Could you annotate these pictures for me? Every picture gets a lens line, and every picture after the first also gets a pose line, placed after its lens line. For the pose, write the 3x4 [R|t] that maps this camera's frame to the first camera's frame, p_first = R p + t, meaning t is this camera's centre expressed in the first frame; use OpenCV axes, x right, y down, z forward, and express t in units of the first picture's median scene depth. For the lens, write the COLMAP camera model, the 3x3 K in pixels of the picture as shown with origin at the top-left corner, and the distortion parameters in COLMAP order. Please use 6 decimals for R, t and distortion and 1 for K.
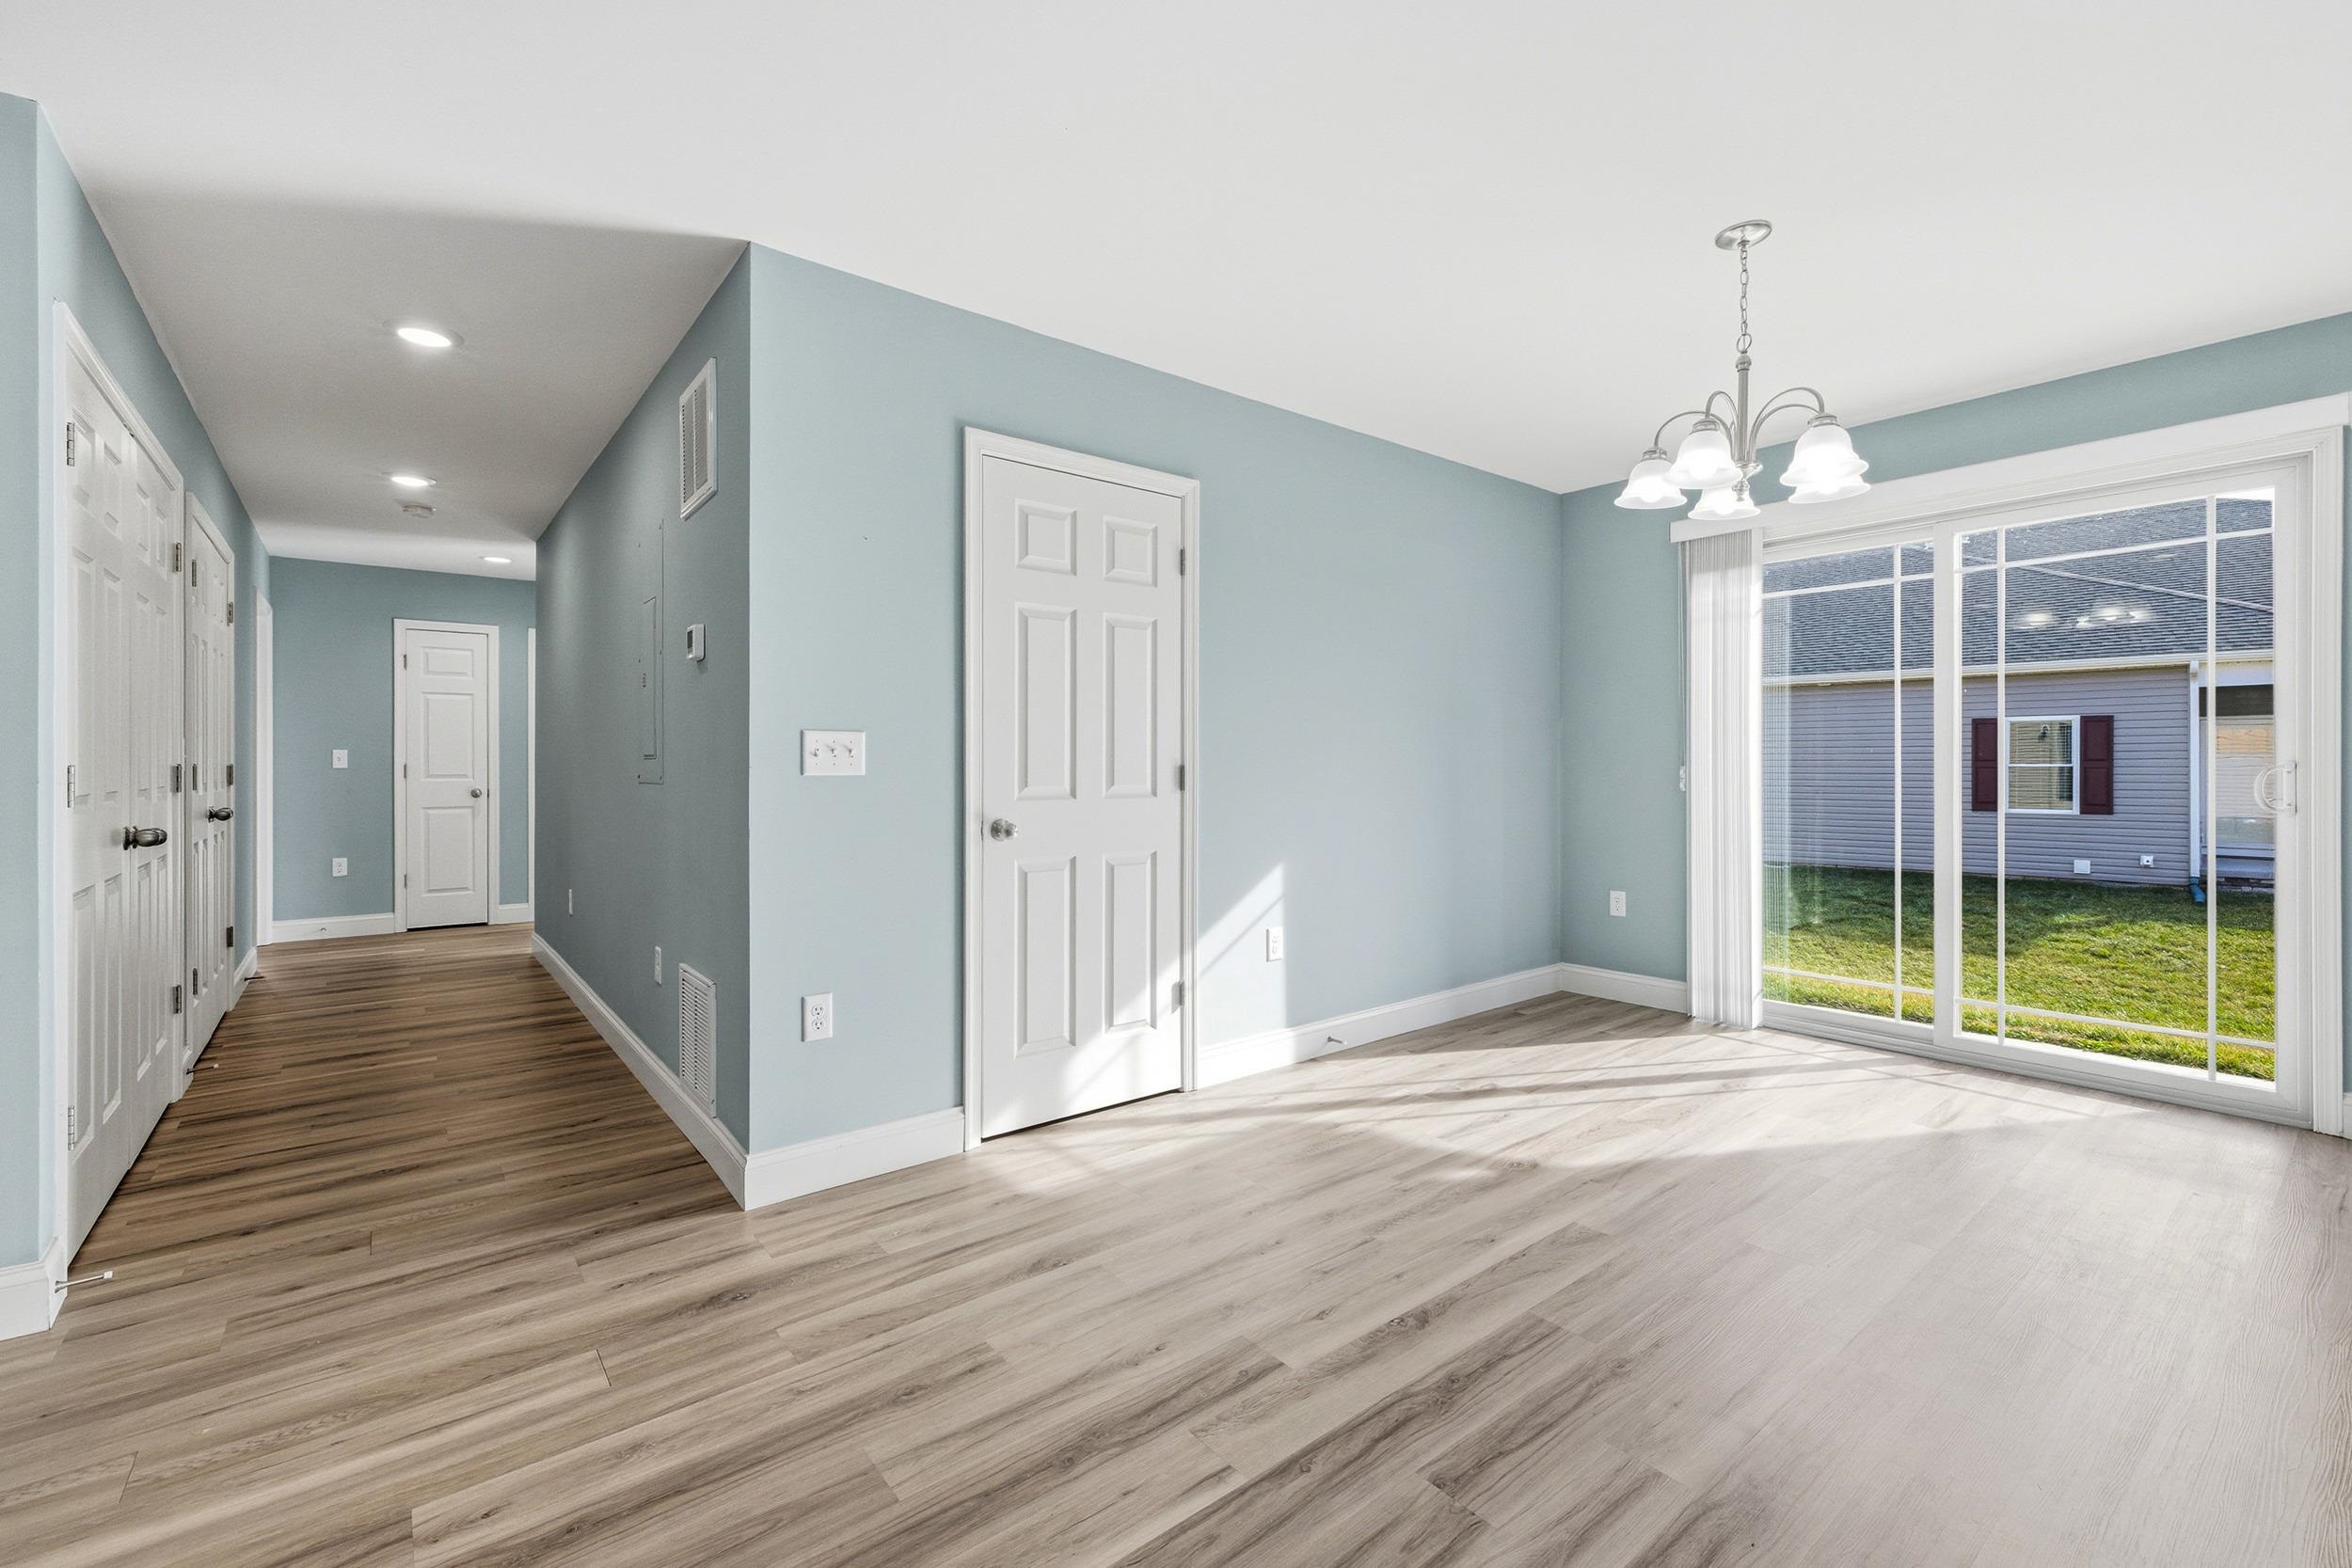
lens RADIAL K [[991.4, 0, 1175.9], [0, 991.4, 766.5], [0, 0, 1]] dist [0.004181, -0.000351]
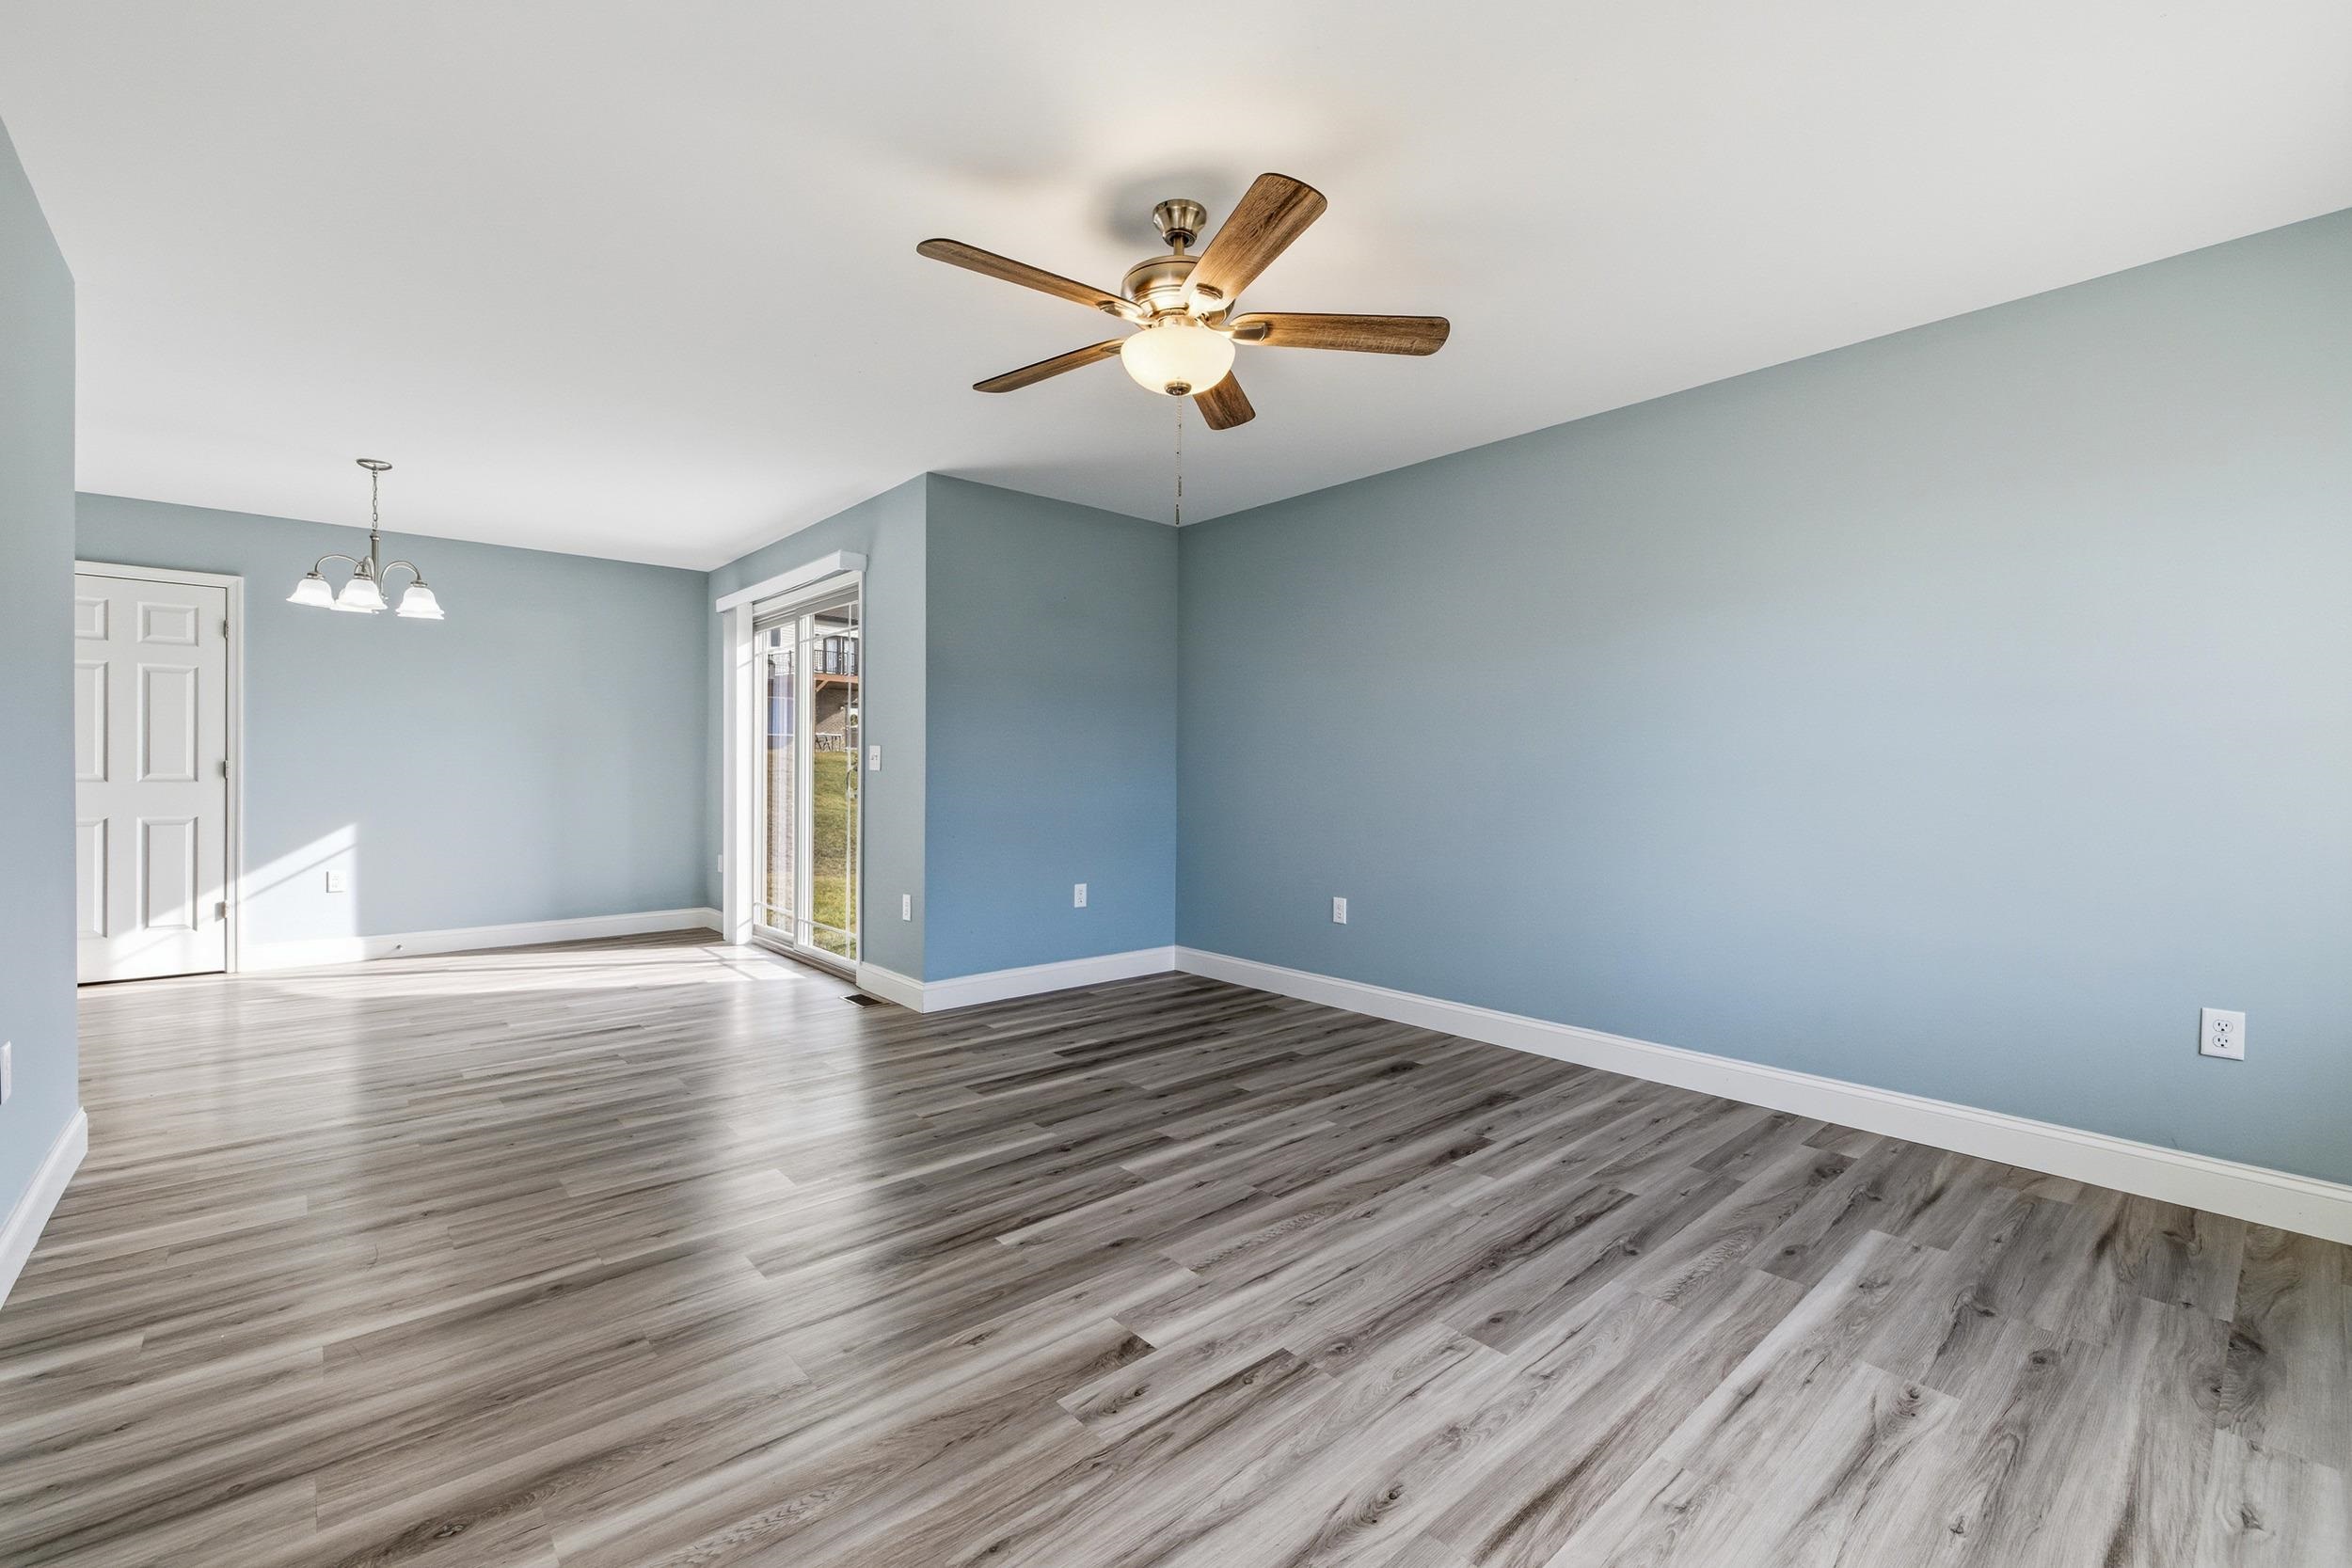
lens RADIAL K [[991.4, 0, 1175.9], [0, 991.4, 766.5], [0, 0, 1]] dist [0.004181, -0.000351]
pose [[0.998689, 0.011036, 0.049984, 1.520562], [-0.010948, 0.999938, -0.002032, -0.007076], [-0.050003, 0.001482, 0.998748, -0.673445]]
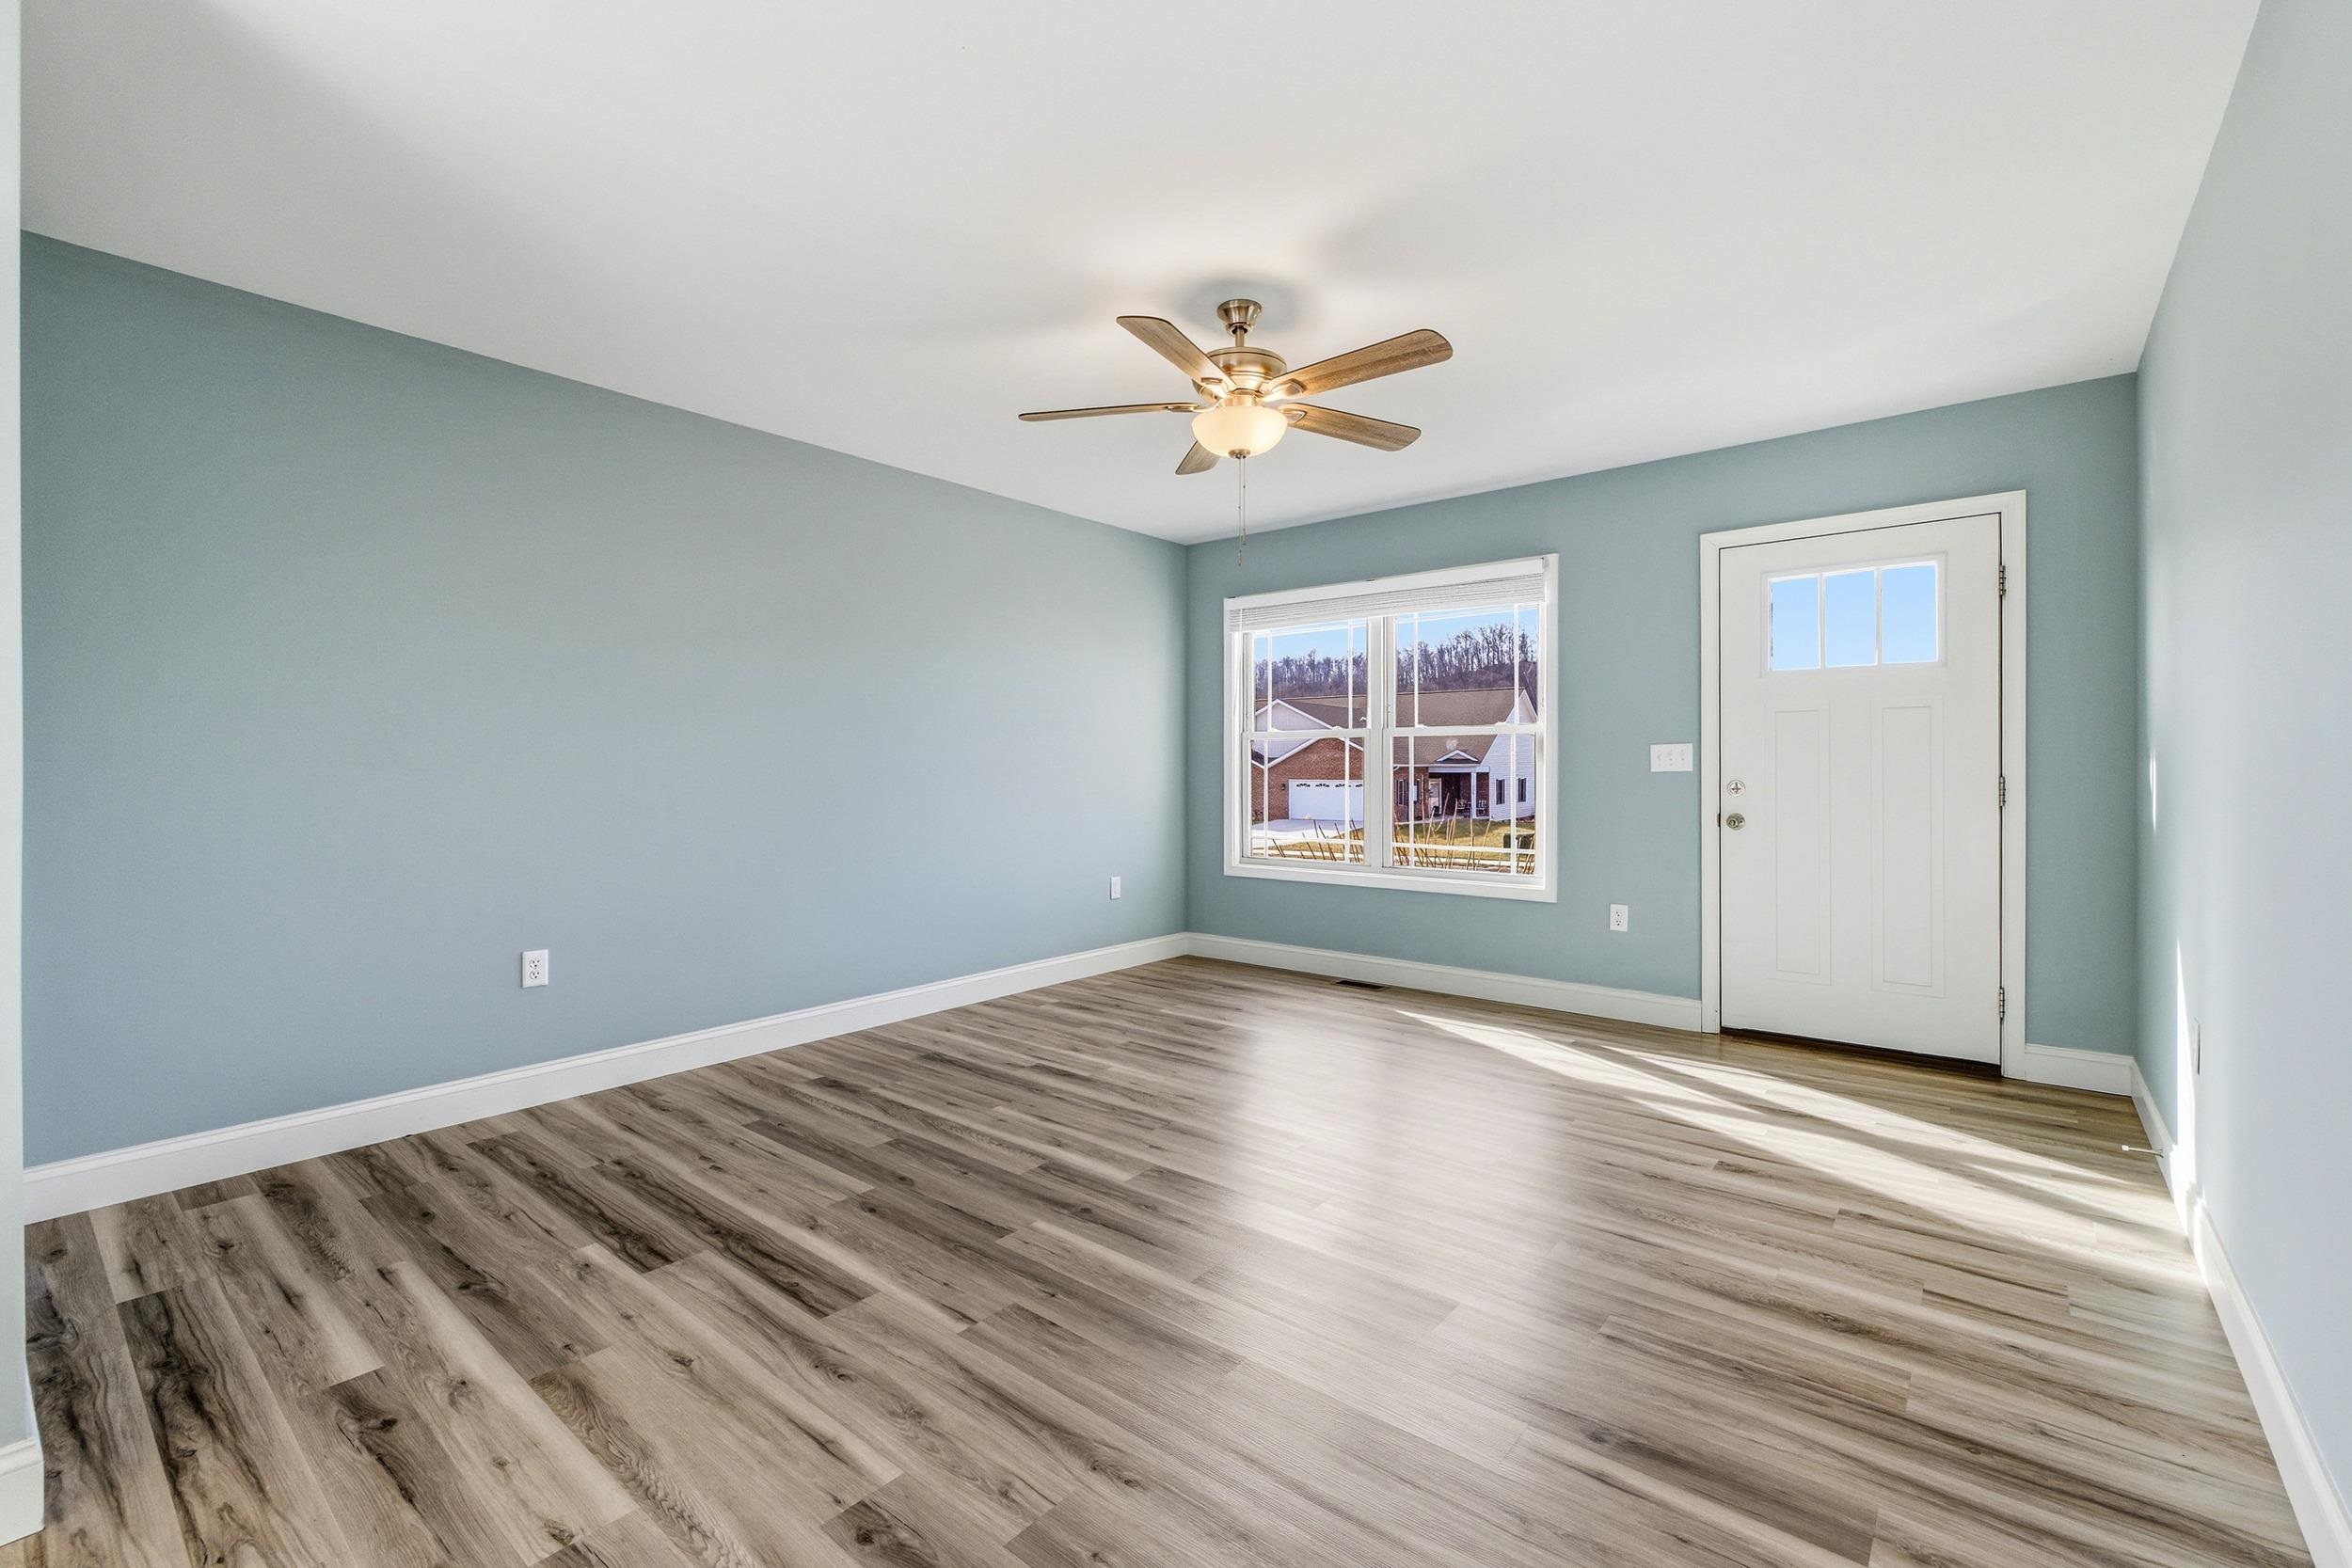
lens RADIAL K [[1001.4, 0, 1169.2], [0, 1001.4, 764.7], [0, 0, 1]] dist [0.006542, -0.000388]
pose [[-0.201511, 0.008837, 0.979446, 0.661307], [0.001596, 0.999961, -0.008694, -0.003232], [-0.979485, -0.000189, -0.201517, 0.347934]]
